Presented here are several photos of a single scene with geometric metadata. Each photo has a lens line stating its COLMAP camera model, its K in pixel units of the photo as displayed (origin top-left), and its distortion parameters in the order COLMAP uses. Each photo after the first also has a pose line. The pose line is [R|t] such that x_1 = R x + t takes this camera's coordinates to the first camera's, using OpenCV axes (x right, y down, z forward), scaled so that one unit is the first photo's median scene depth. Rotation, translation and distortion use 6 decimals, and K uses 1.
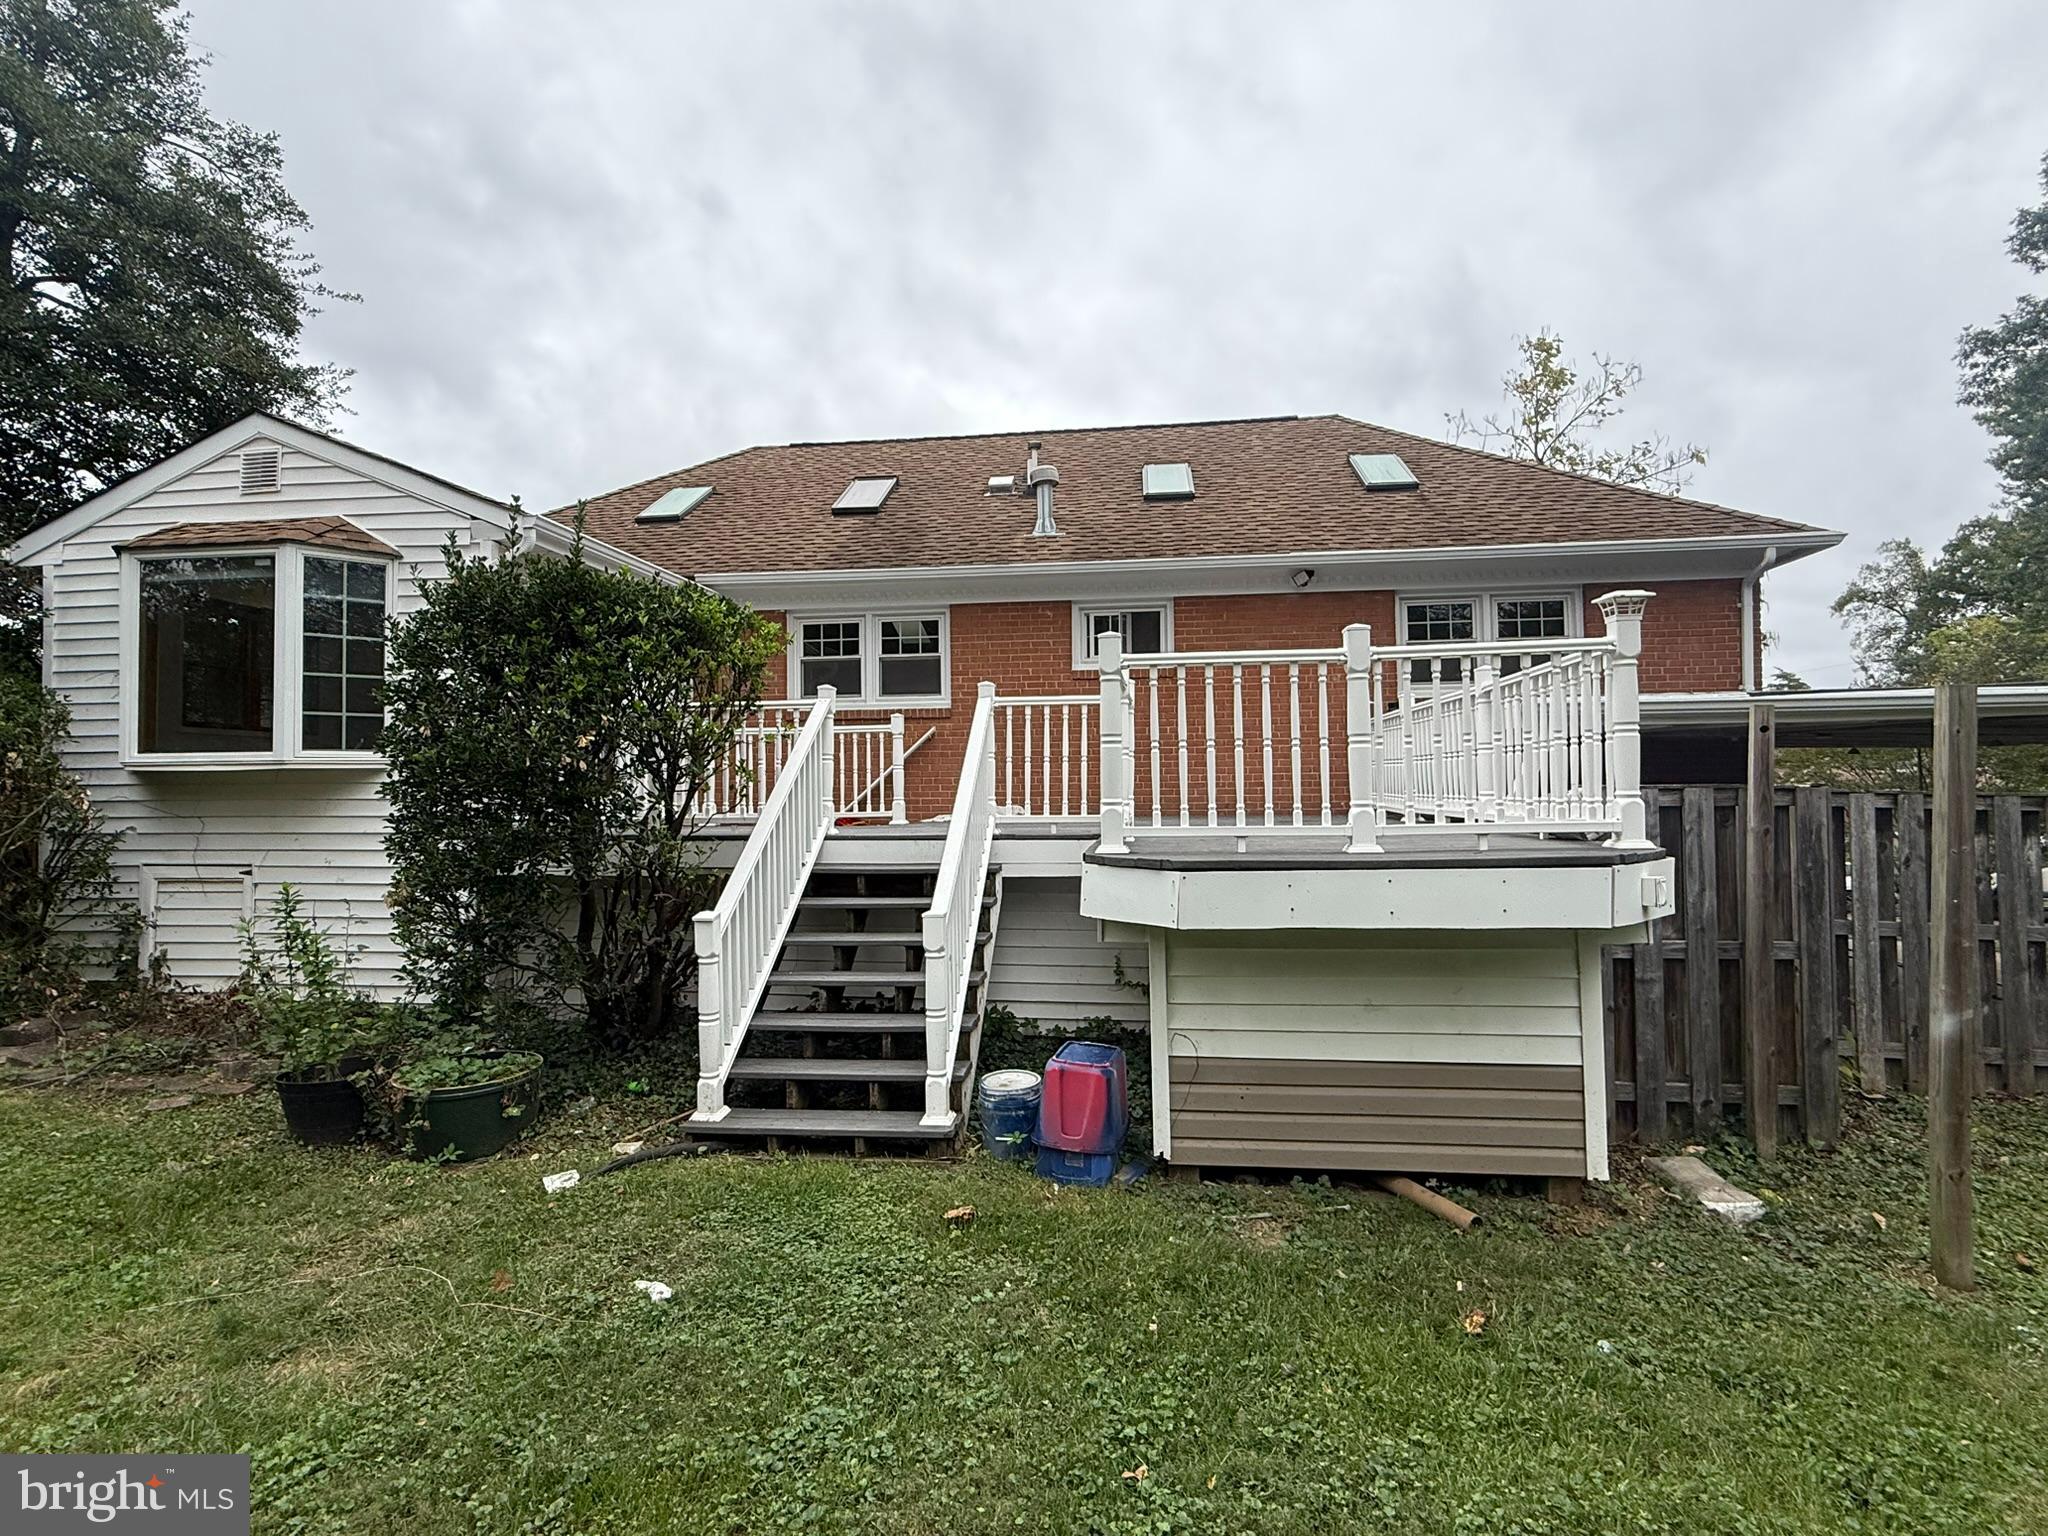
lens RADIAL K [[1017.5, 0, 1024.1], [0, 1017.5, 768.6], [0, 0, 1]] dist [0.014592, 0.000007]
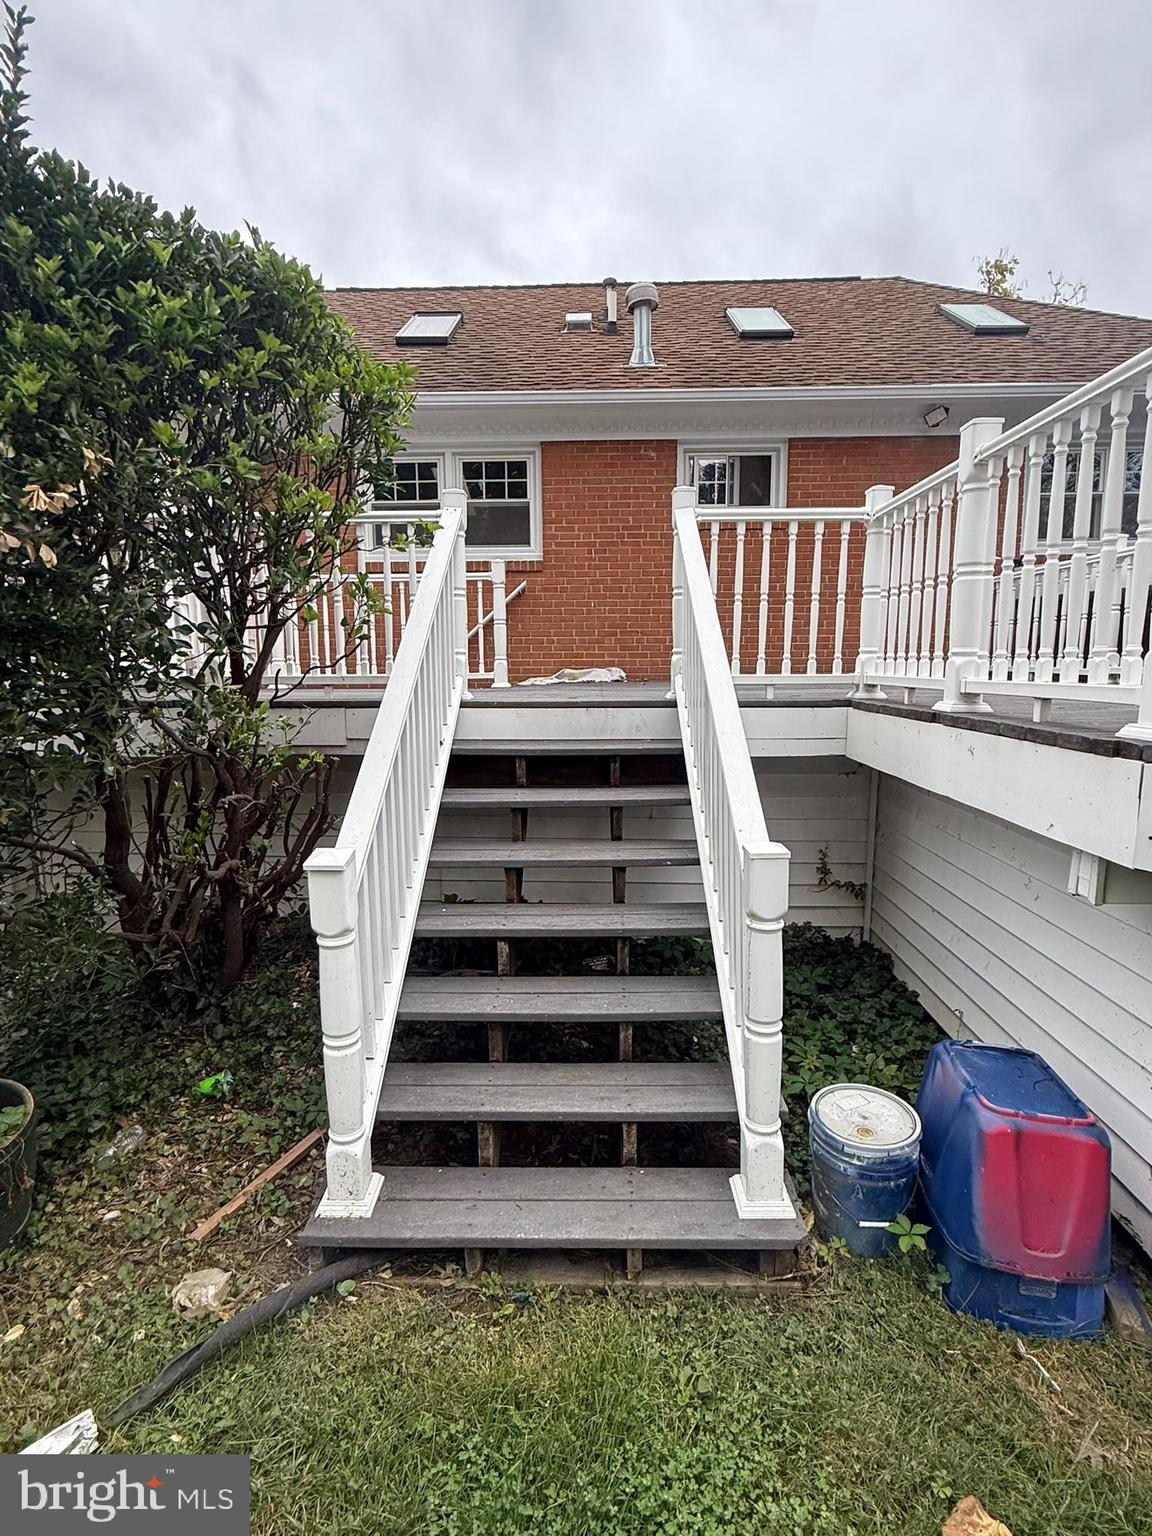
lens RADIAL K [[763.1, 0, 579.6], [0, 763.1, 765.7], [0, 0, 1]] dist [0.014592, 0.000007]
pose [[0.995489, -0.007197, 0.094605, -0.171490], [-0.007362, 0.988254, 0.152645, 0.028978], [-0.094592, -0.152653, 0.983743, 0.472978]]
